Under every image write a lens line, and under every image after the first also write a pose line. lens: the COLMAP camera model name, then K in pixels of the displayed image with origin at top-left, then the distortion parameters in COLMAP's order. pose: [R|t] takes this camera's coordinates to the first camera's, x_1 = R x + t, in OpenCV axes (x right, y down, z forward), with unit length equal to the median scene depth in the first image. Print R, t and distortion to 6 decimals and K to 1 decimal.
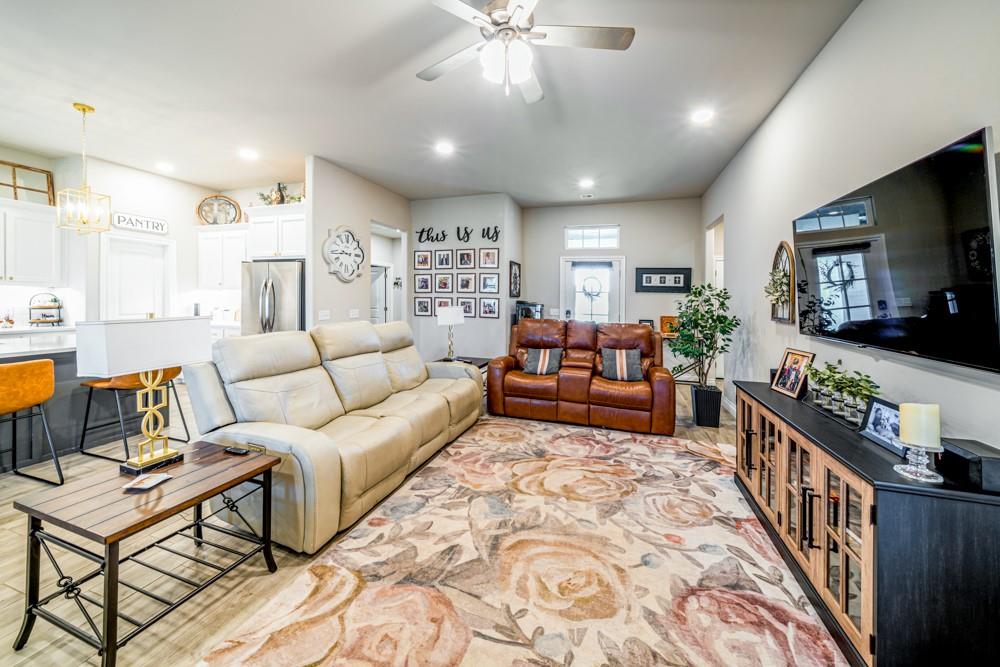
lens RADIAL K [[351.4, 0, 496.6], [0, 351.4, 297.0], [0, 0, 1]] dist [-0.006772, 0.000076]
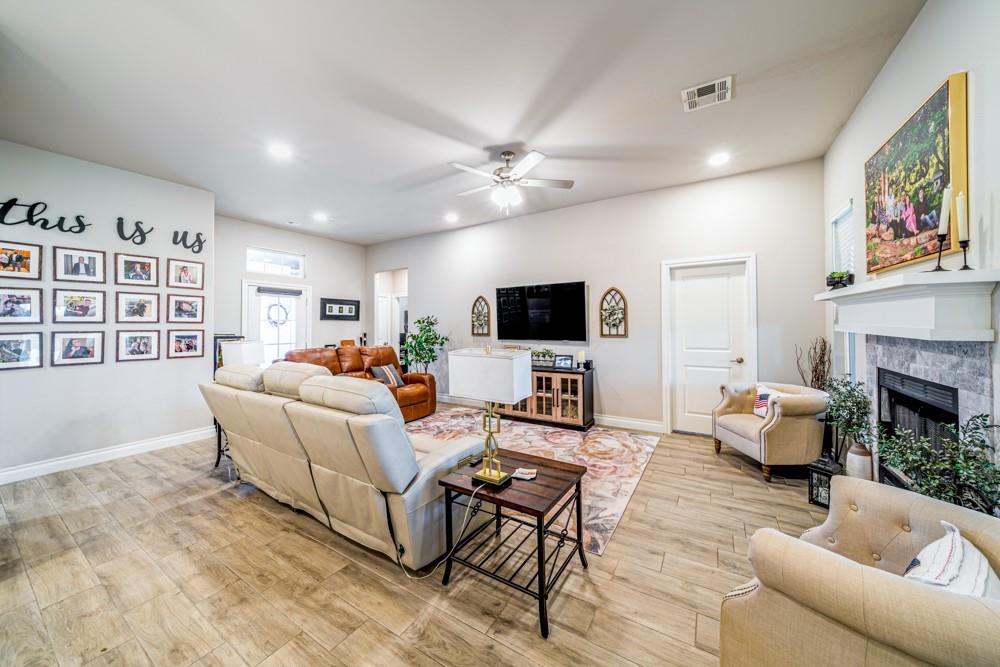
lens RADIAL K [[351.4, 0, 511.6], [0, 351.4, 318.8], [0, 0, 1]] dist [-0.006772, 0.000076]
pose [[0.213667, -0.002644, 0.976903, -1.068104], [0.009870, 0.999951, 0.000548, -0.024655], [-0.976857, 0.009525, 0.213683, 0.362802]]
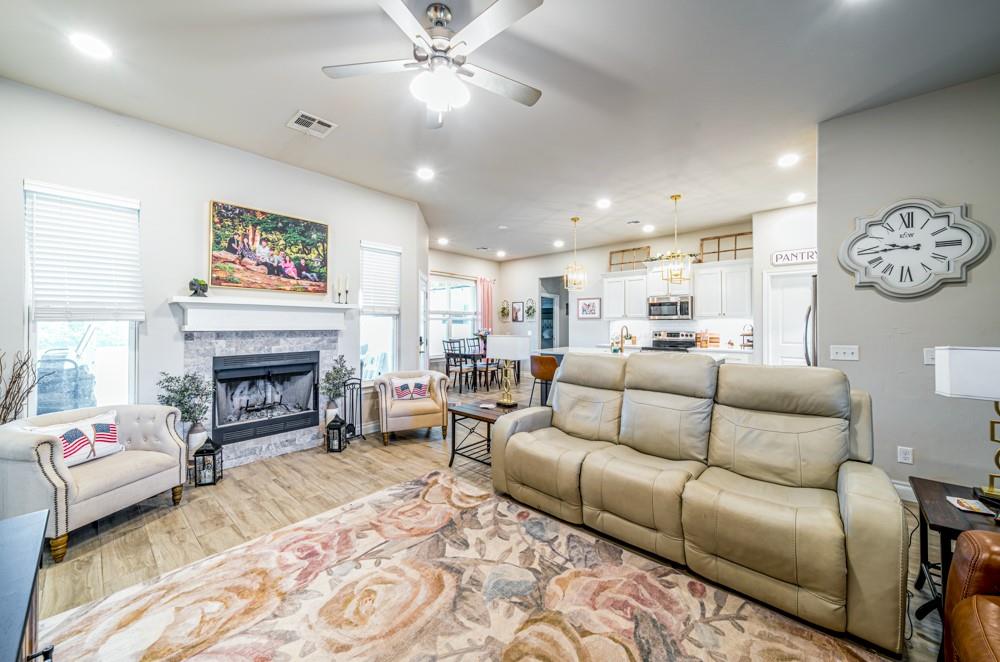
lens RADIAL K [[379.4, 0, 496.9], [0, 379.4, 327.0], [0, 0, 1]] dist [0.002205, 0.000000]
pose [[-0.404946, -0.003801, -0.914333, 0.589059], [0.000846, 0.999989, -0.004531, 0.008660], [0.914340, -0.002609, -0.404939, 0.974430]]
